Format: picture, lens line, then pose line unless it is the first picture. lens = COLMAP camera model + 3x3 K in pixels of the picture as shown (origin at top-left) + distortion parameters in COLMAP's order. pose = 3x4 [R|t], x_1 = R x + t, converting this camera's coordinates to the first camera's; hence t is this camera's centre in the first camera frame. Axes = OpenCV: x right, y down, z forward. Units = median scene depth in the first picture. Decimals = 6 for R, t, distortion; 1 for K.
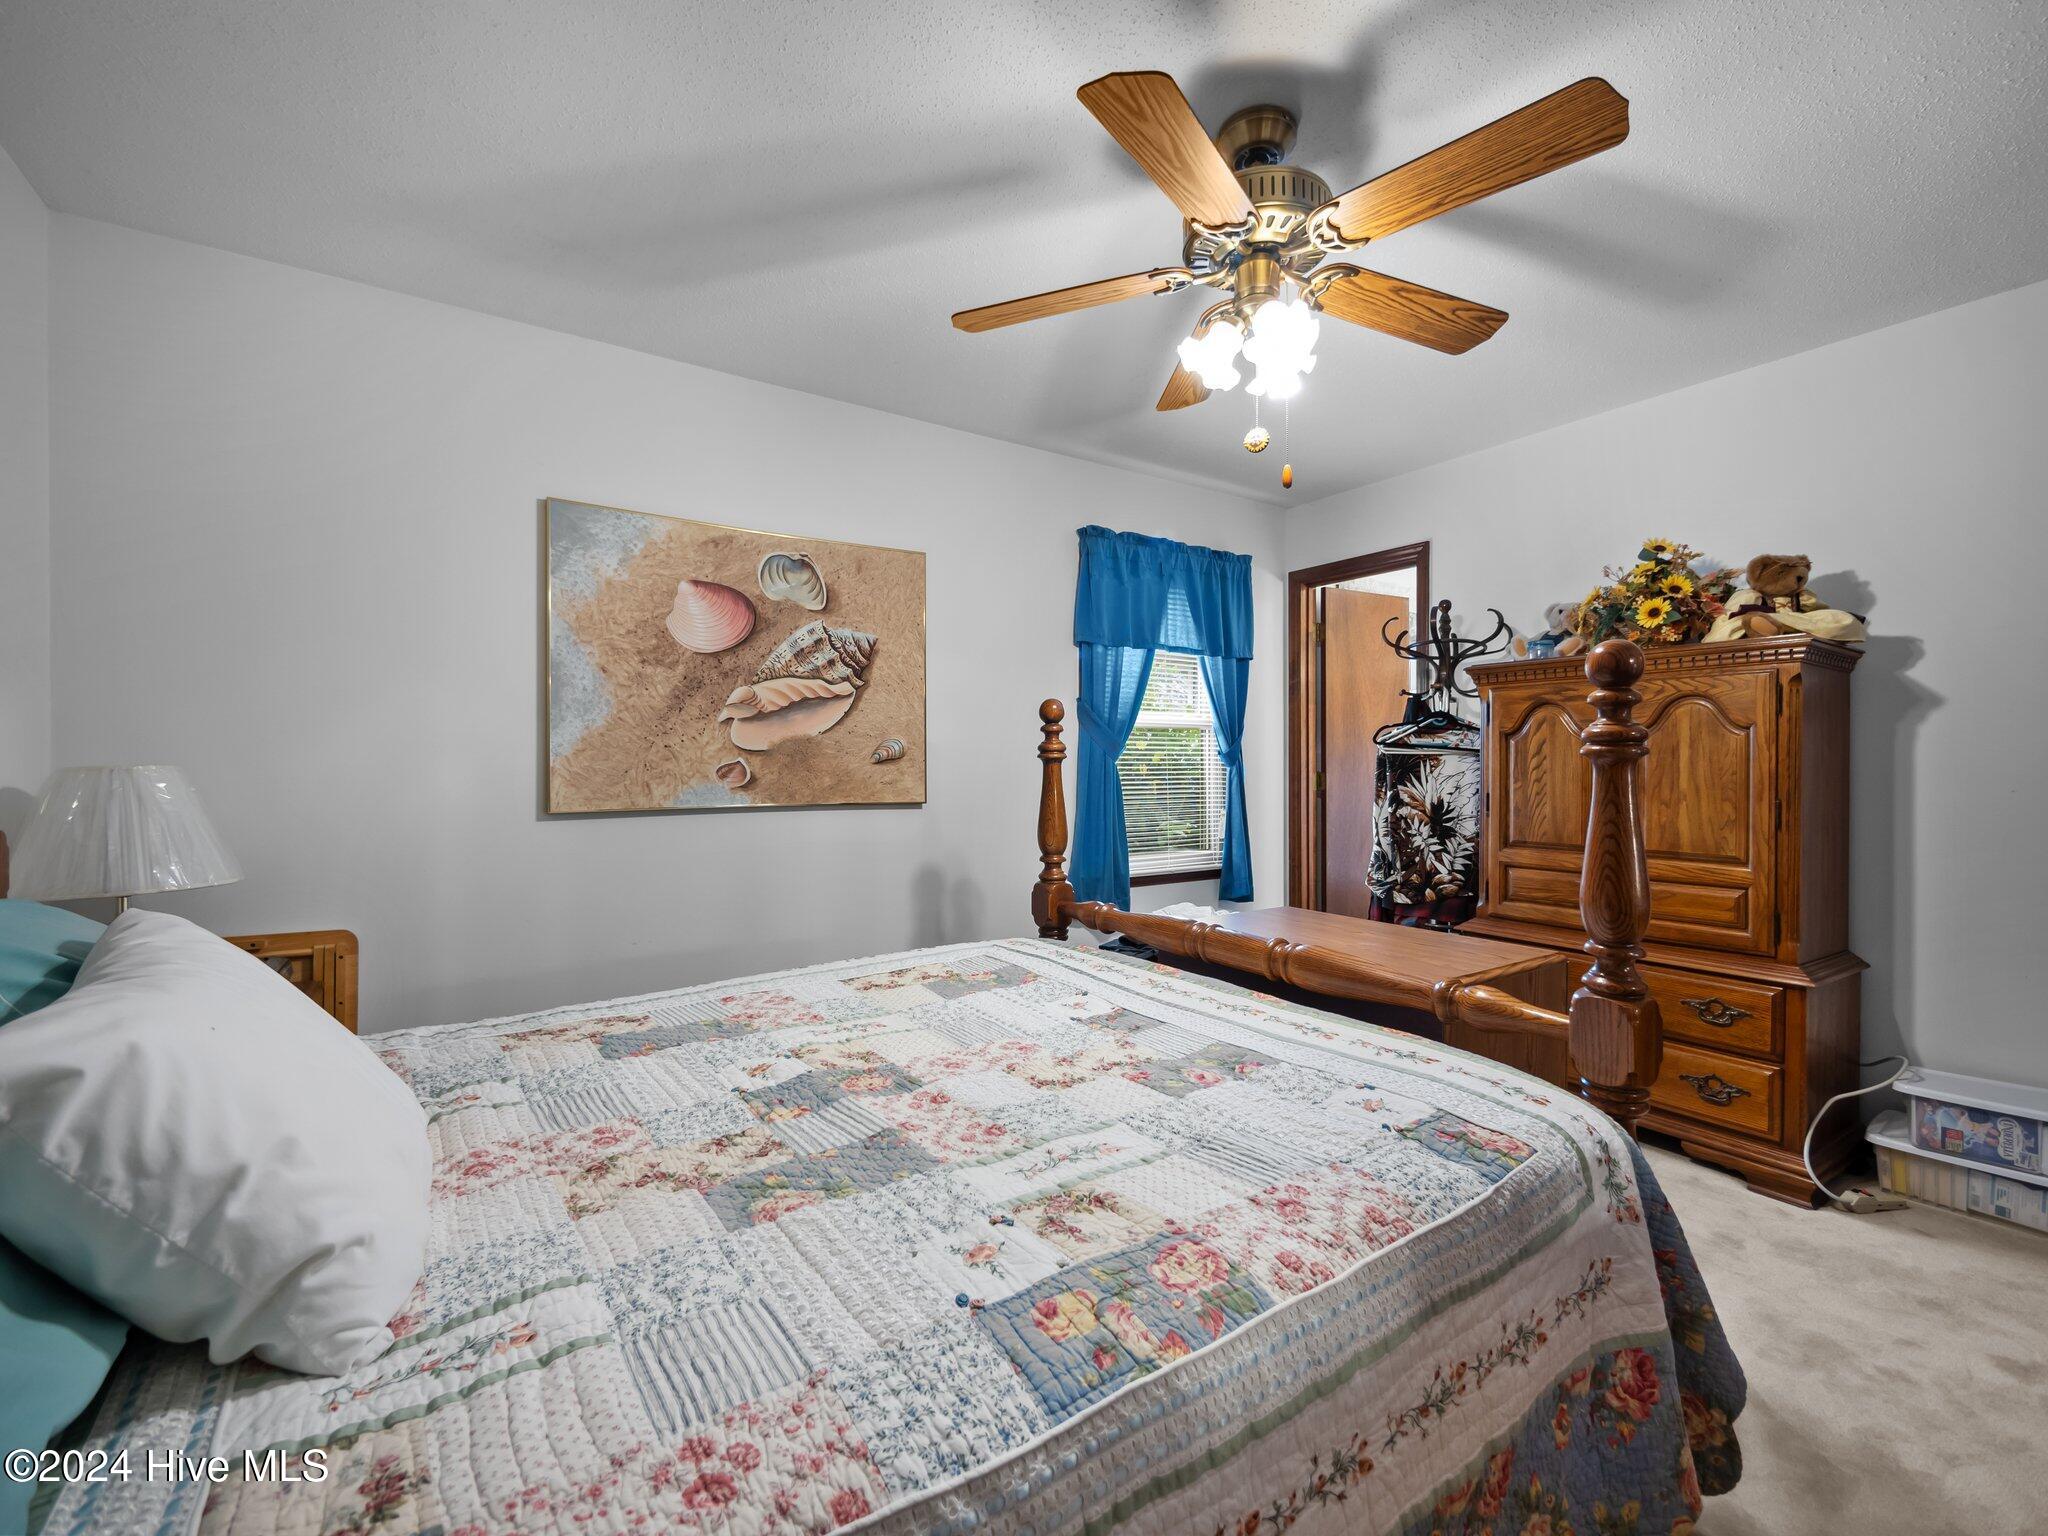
lens RADIAL K [[869.9, 0, 1026.3], [0, 869.9, 751.9], [0, 0, 1]] dist [-0.003718, -0.000380]
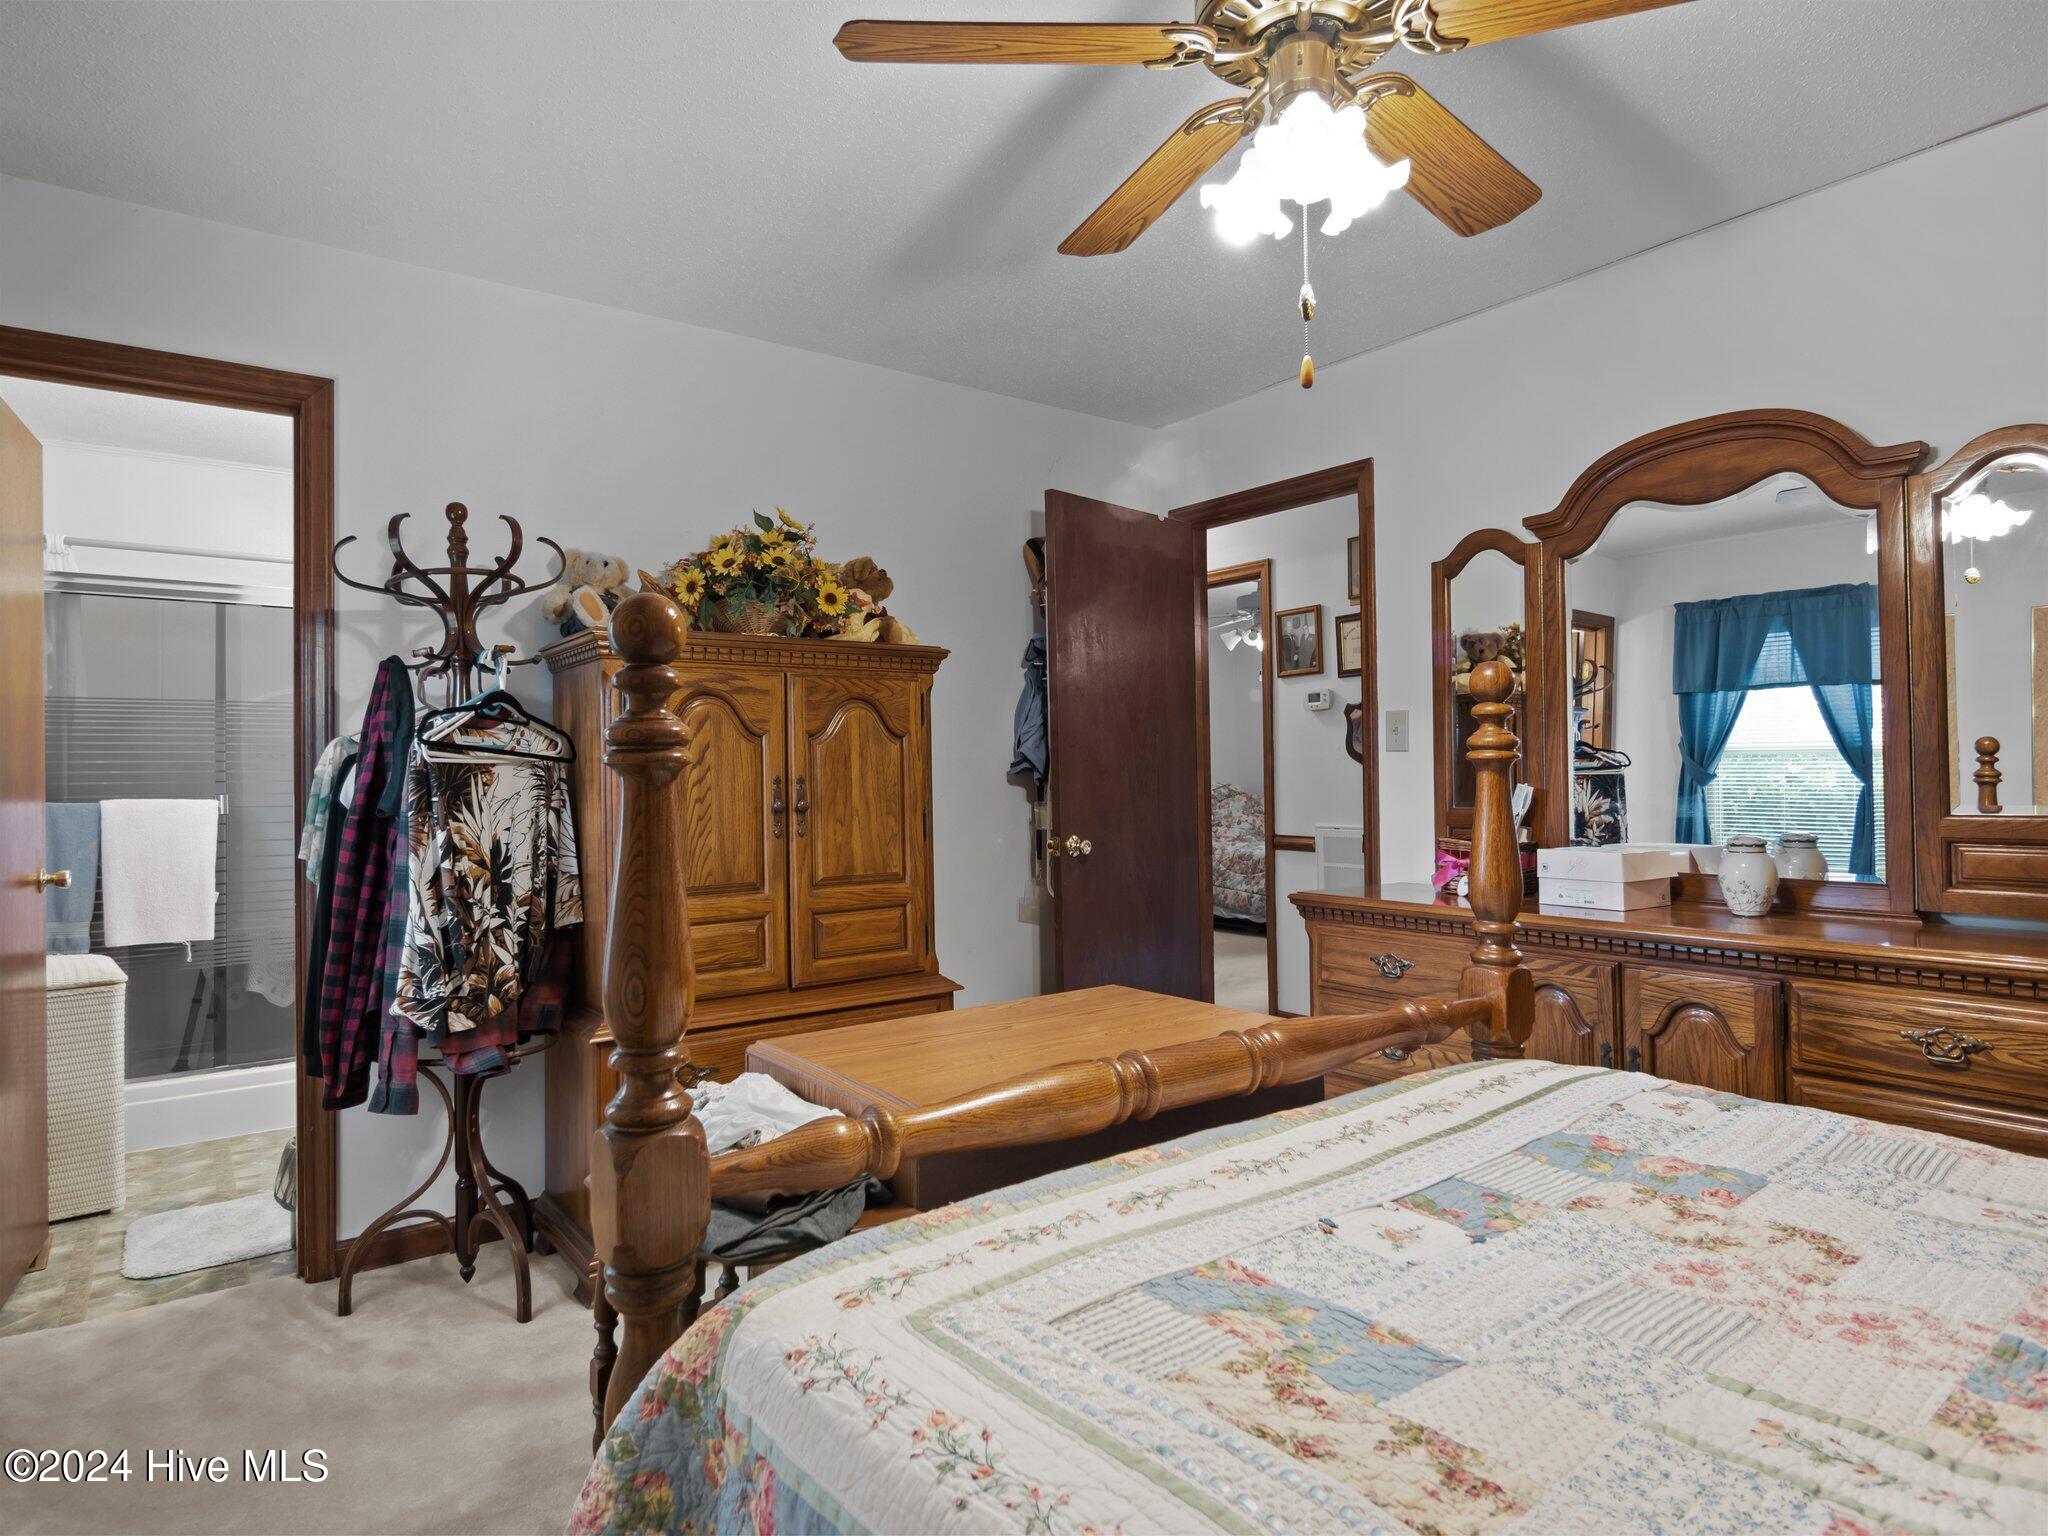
lens RADIAL K [[1178.8, 0, 1025.7], [0, 1178.8, 736.1], [0, 0, 1]] dist [0.002021, 0.001011]
pose [[-0.051416, 0.030599, 0.998208, -0.453401], [-0.000948, 0.999529, -0.030688, 0.010838], [-0.998677, -0.002524, -0.051363, 0.887690]]
